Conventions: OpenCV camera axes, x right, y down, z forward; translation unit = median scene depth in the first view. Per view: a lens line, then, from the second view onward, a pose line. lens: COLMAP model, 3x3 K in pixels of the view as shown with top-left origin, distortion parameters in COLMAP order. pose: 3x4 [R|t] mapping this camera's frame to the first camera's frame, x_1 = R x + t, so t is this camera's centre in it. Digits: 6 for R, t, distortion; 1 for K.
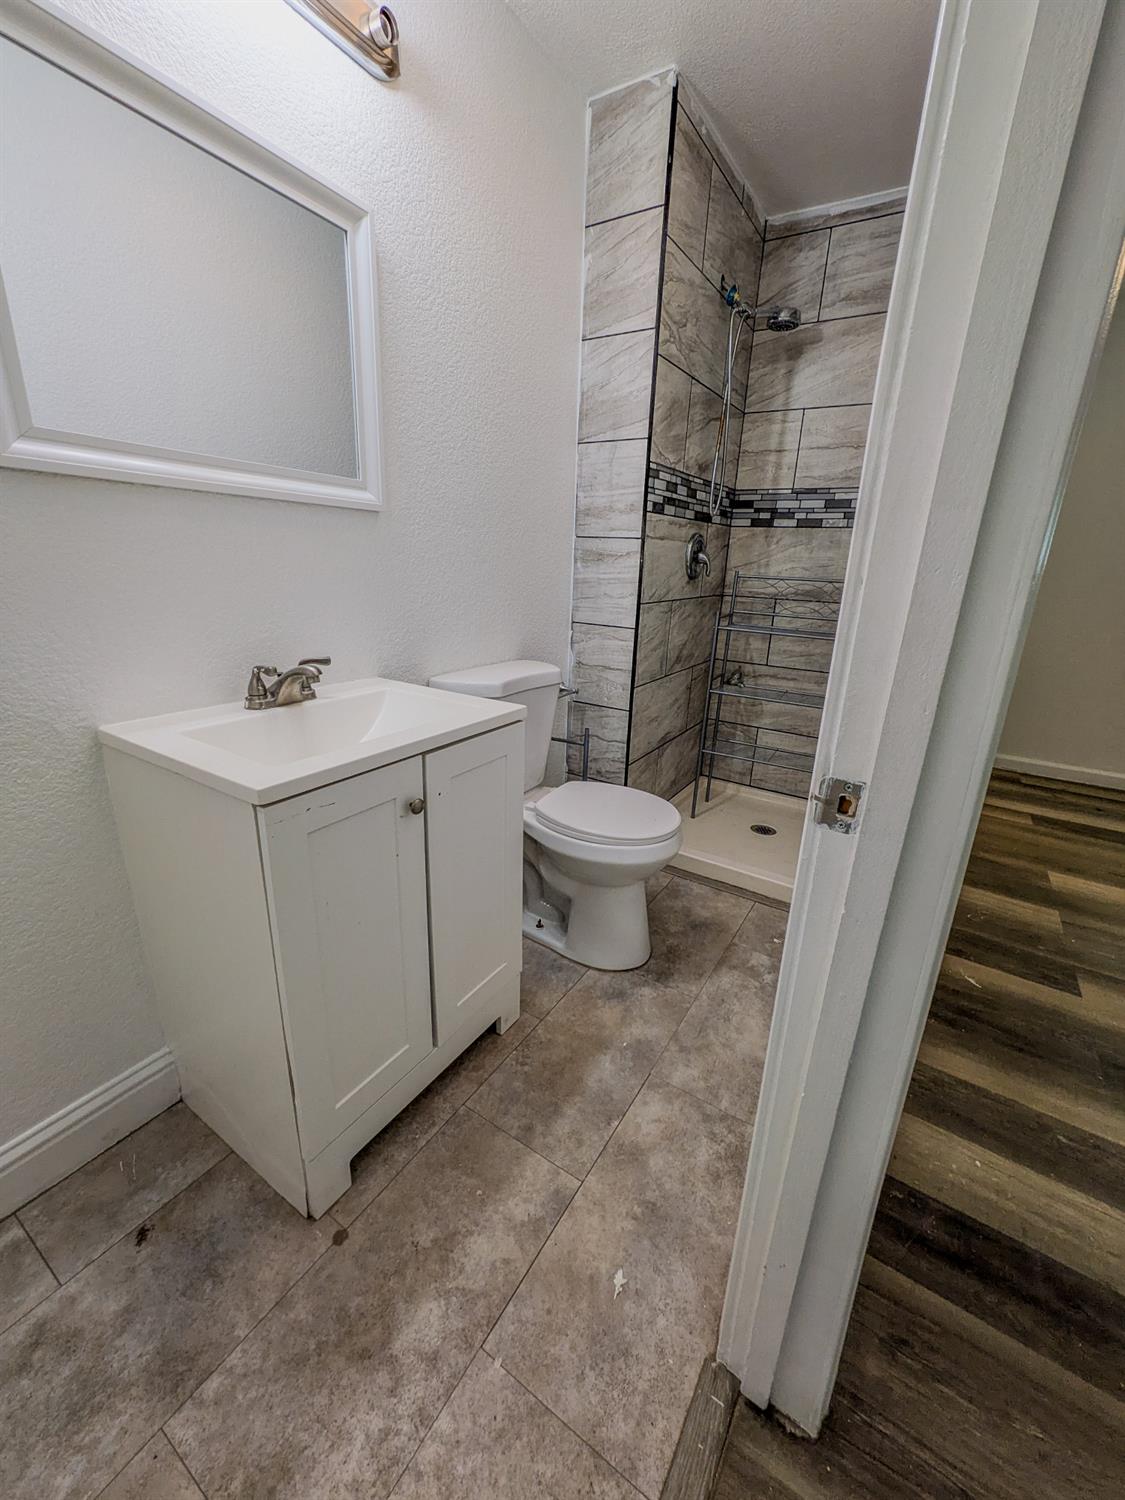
lens RADIAL K [[601.3, 0, 562.5], [0, 601.3, 750.0], [0, 0, 1]] dist [0.000457, 0.000212]
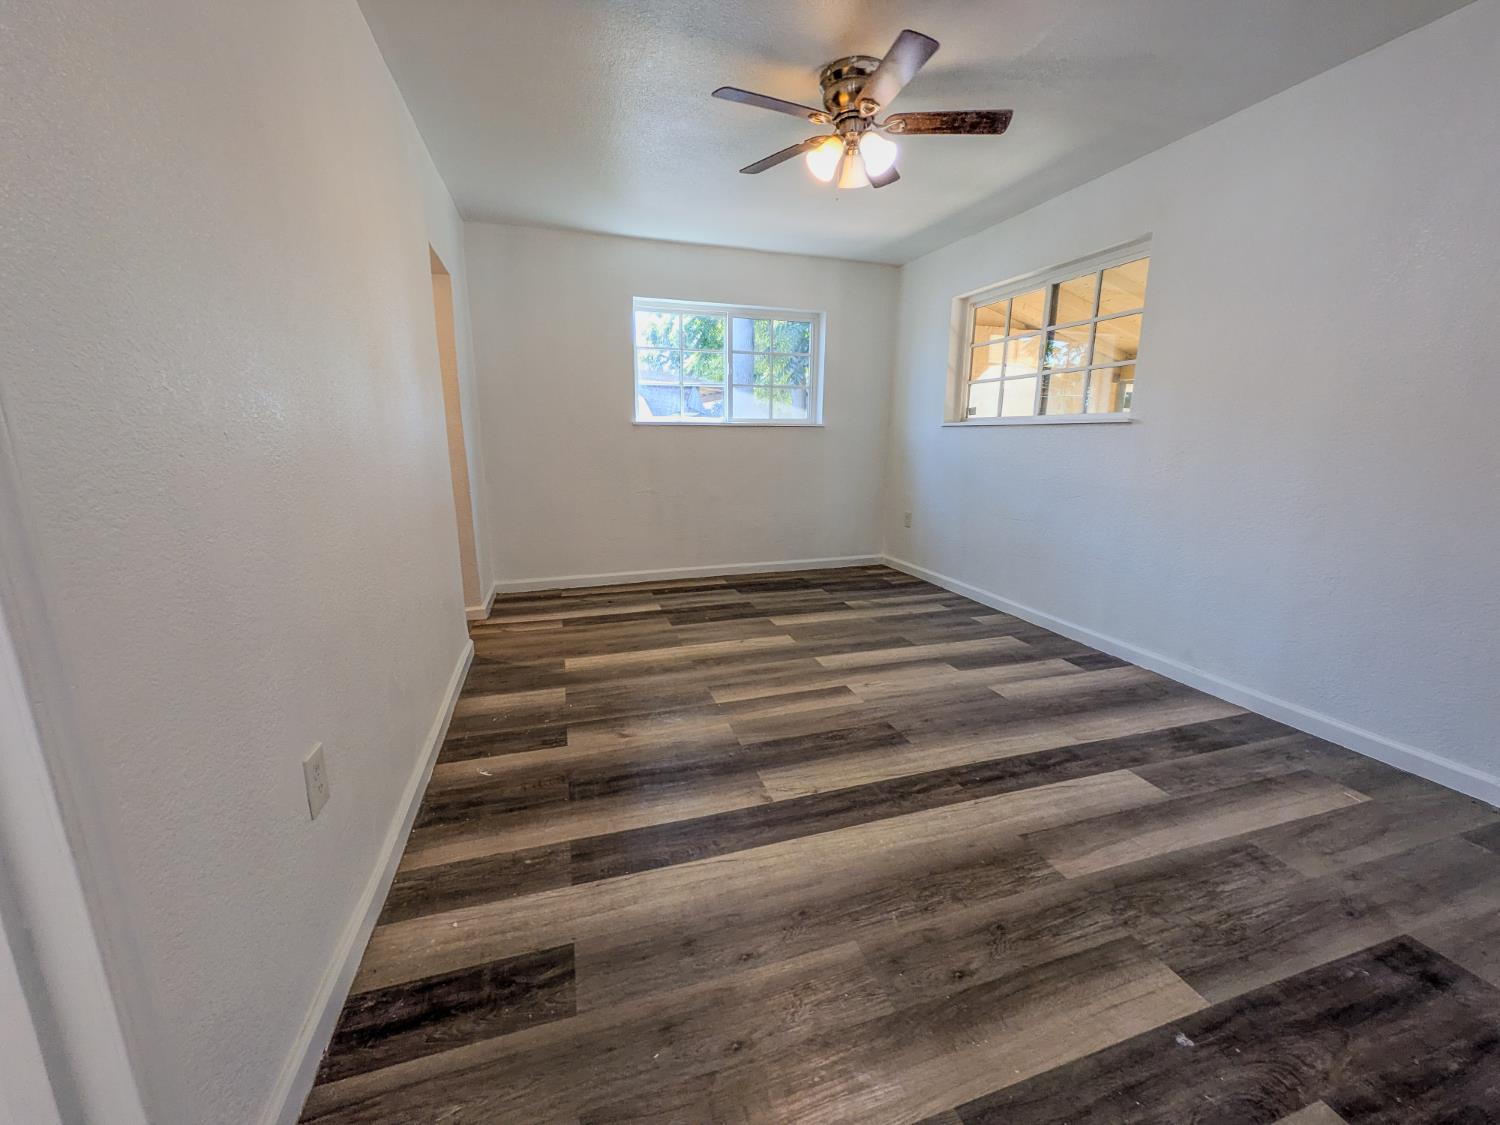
lens RADIAL K [[595.2, 0, 749.3], [0, 595.2, 557.7], [0, 0, 1]] dist [-0.000167, 0.001314]
pose [[0.638369, -0.202504, 0.742615, 0.228435], [0.267923, 0.962900, 0.032260, 0.079270], [-0.721597, 0.178370, 0.668941, -0.205250]]
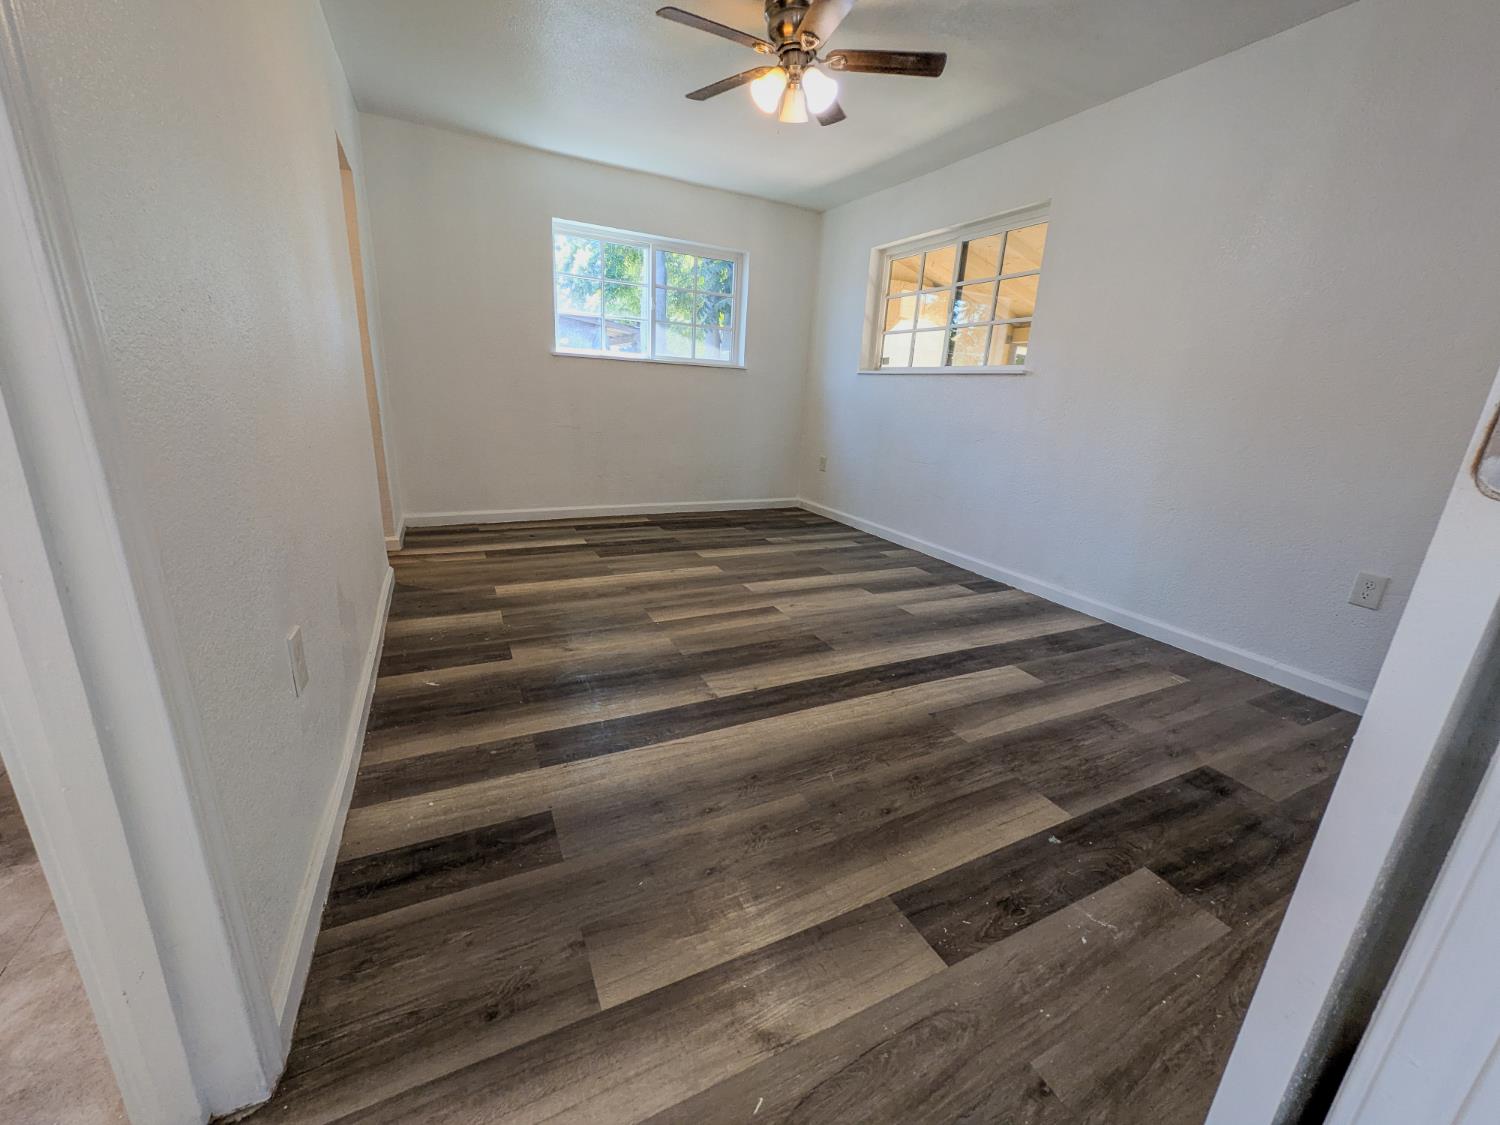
lens RADIAL K [[595.2, 0, 749.3], [0, 595.2, 557.7], [0, 0, 1]] dist [-0.000167, 0.001314]
pose [[0.514112, -0.254910, 0.818969, 0.104384], [0.244076, 0.958821, 0.145220, 0.125091], [-0.822263, 0.125232, 0.555159, -0.181690]]
